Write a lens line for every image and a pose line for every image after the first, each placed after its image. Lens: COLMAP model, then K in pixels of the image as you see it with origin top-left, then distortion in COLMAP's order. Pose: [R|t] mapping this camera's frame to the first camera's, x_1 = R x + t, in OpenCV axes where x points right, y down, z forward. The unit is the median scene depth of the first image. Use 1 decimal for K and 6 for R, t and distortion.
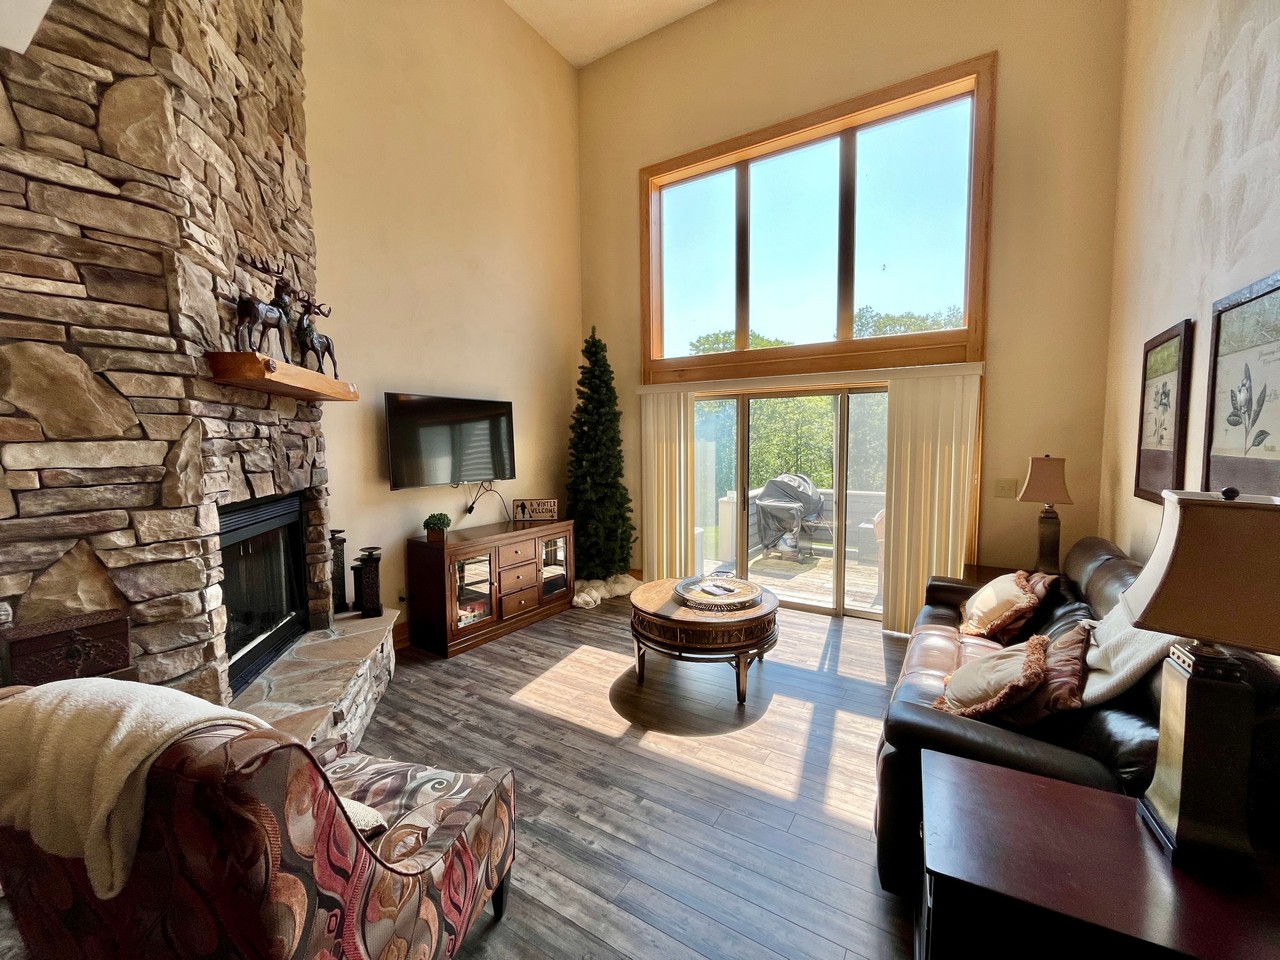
lens RADIAL K [[521.2, 0, 640.8], [0, 521.2, 478.6], [0, 0, 1]] dist [-0.002200, -0.000073]
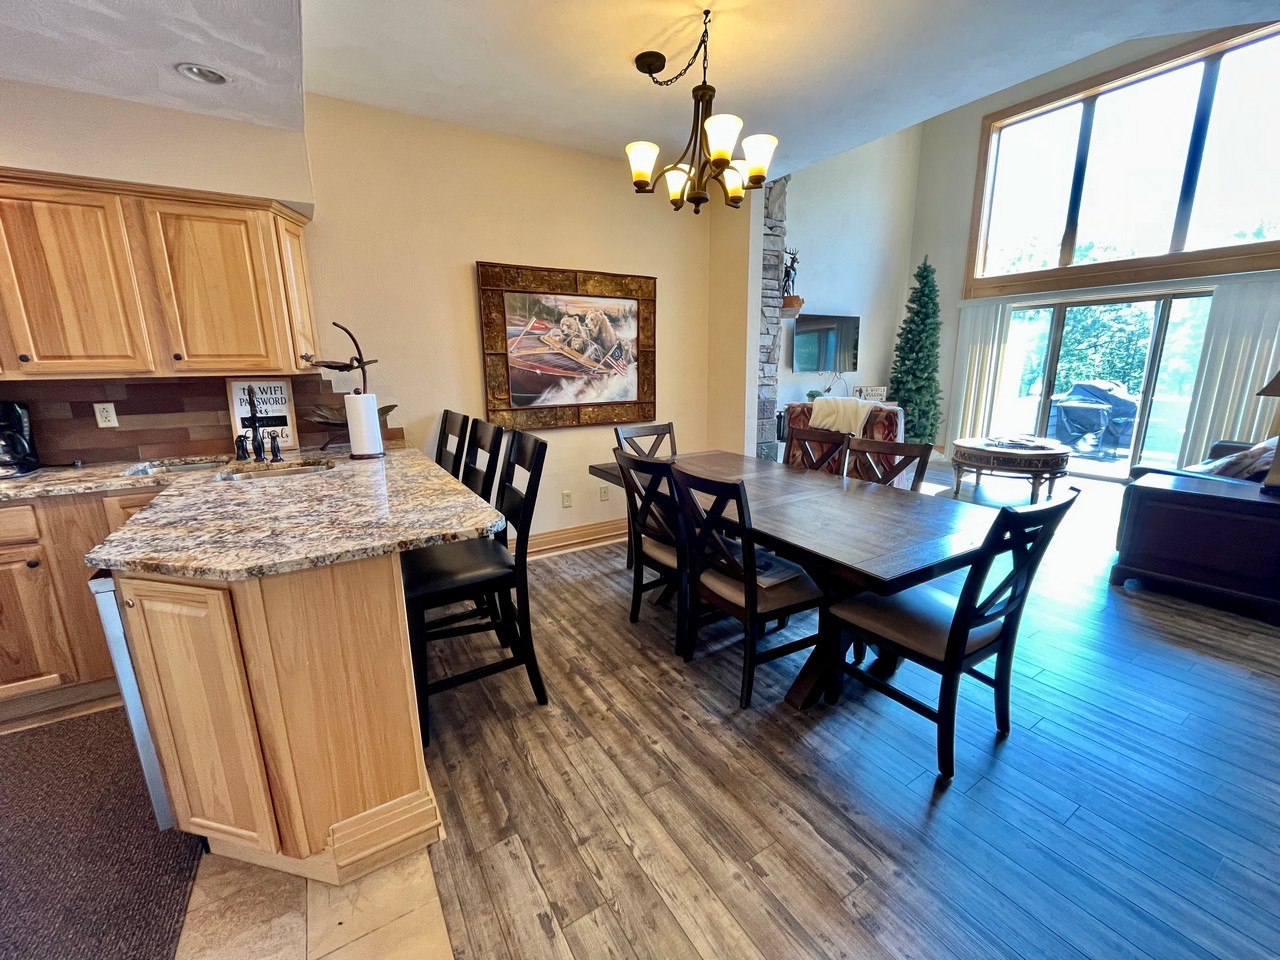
lens RADIAL K [[521.2, 0, 634.0], [0, 521.2, 478.3], [0, 0, 1]] dist [-0.002200, -0.000073]
pose [[0.896537, 0.094529, -0.432764, -0.133093], [-0.031014, 0.987963, 0.151549, 0.088314], [0.441881, -0.122448, 0.888678, -0.568422]]
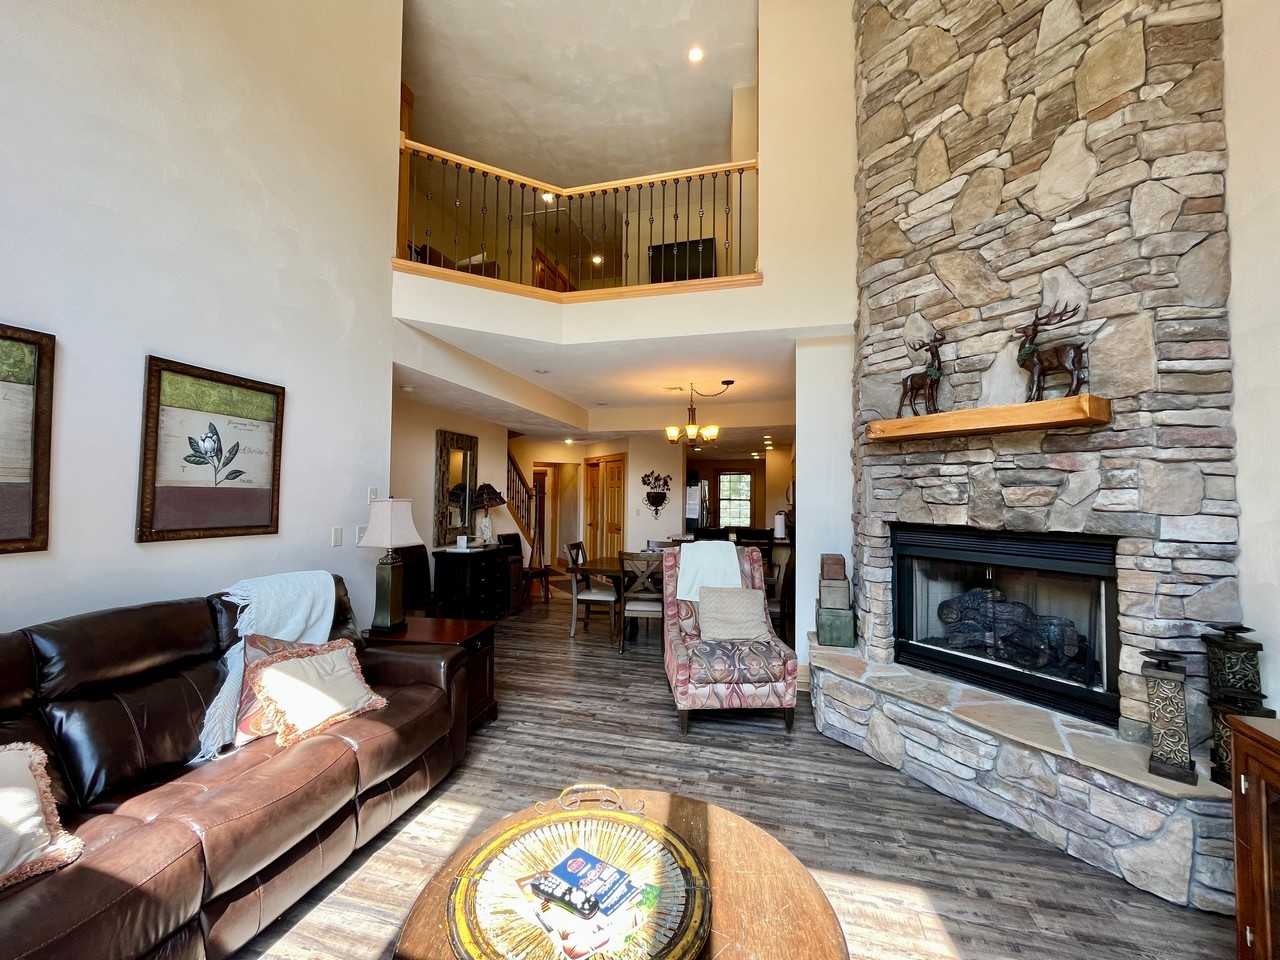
lens RADIAL K [[521.2, 0, 640.7], [0, 521.2, 480.3], [0, 0, 1]] dist [-0.002200, -0.000073]
pose [[-0.955900, -0.009083, -0.293551, 0.183464], [-0.022330, 0.998876, 0.041805, -0.061564], [0.292841, 0.046516, -0.955029, 1.151268]]
